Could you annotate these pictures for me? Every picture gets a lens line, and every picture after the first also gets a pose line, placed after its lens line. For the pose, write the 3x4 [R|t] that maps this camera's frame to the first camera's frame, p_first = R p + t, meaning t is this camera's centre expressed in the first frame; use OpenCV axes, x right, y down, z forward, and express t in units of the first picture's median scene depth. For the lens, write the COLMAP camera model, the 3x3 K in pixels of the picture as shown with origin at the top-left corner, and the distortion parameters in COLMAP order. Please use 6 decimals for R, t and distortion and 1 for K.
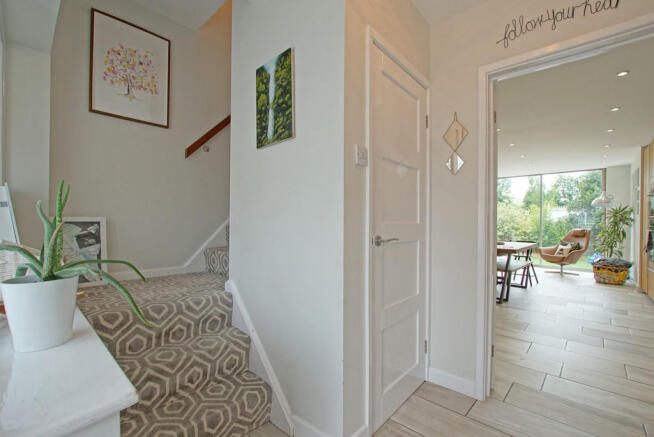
lens RADIAL K [[292.8, 0, 326.7], [0, 292.8, 223.8], [0, 0, 1]] dist [-0.008060, -0.000543]
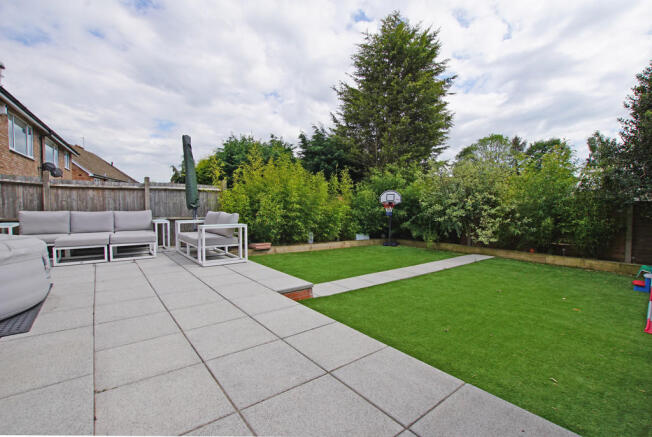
lens RADIAL K [[291.9, 0, 323.8], [0, 291.9, 213.2], [0, 0, 1]] dist [-0.008060, -0.000543]
pose [[0.988417, -0.006309, -0.151632, 1.121421], [0.011158, 0.999453, 0.031148, 0.038572], [0.151353, -0.032479, 0.987946, 1.162650]]
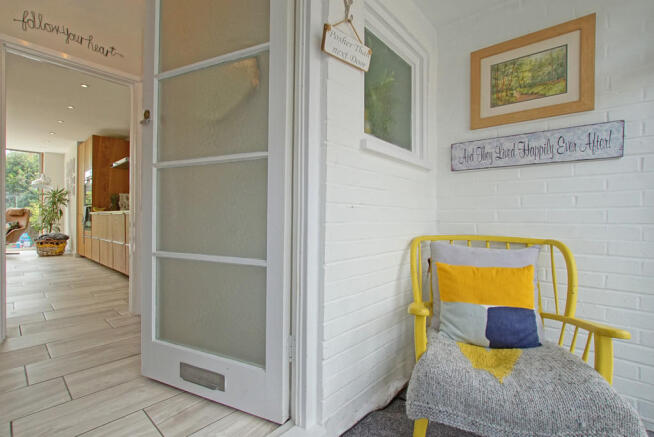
lens RADIAL K [[292.8, 0, 327.4], [0, 292.8, 218.4], [0, 0, 1]] dist [-0.008060, -0.000543]
pose [[-0.016325, -0.015200, 0.999751, -0.162787], [-0.005139, 0.999873, 0.015118, 0.034865], [-0.999854, -0.004890, -0.016401, -0.055709]]
